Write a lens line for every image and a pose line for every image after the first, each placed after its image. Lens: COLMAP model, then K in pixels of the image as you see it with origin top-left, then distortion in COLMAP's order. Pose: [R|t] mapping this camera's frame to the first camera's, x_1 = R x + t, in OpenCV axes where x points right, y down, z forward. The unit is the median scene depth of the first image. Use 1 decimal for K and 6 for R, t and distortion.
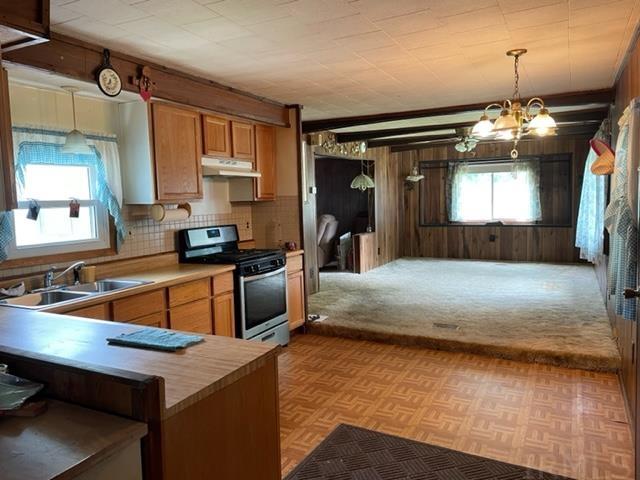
lens RADIAL K [[484.5, 0, 314.1], [0, 484.5, 237.8], [0, 0, 1]] dist [0.069162, -0.074505]
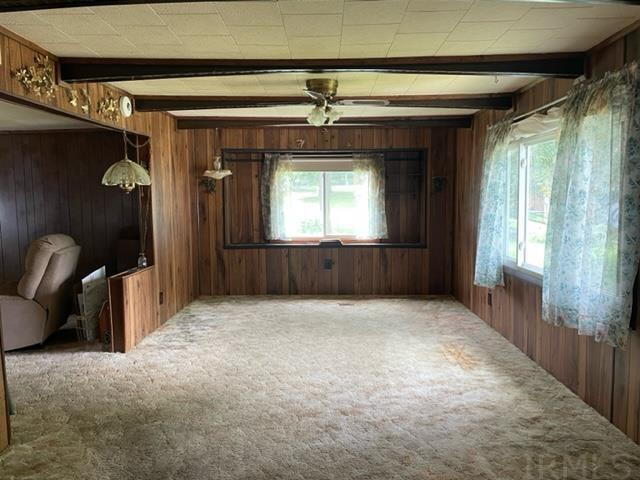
lens RADIAL K [[484.5, 0, 319.7], [0, 484.5, 239.5], [0, 0, 1]] dist [0.069162, -0.074505]
pose [[0.894990, -0.017637, 0.445737, 0.040425], [0.020482, 0.999789, -0.001566, -0.031806], [-0.445615, 0.010531, 0.895163, 0.355558]]
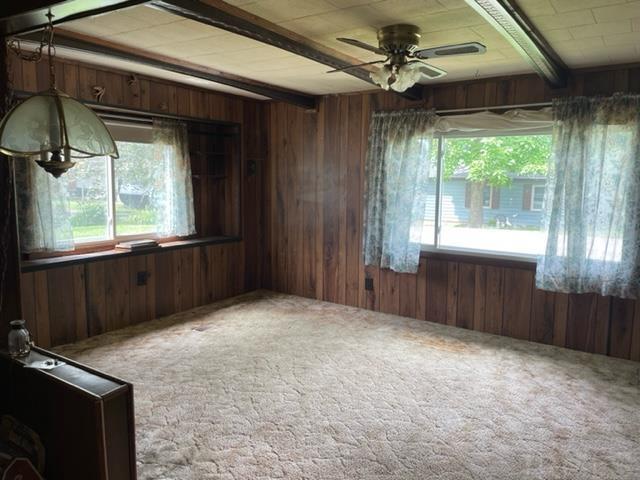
lens RADIAL K [[484.5, 0, 319.2], [0, 484.5, 235.6], [0, 0, 1]] dist [0.069162, -0.074505]
pose [[0.114978, -0.094459, 0.988867, -0.083716], [0.069942, 0.993768, 0.086795, -0.066280], [-0.990903, 0.059184, 0.120868, 0.717717]]
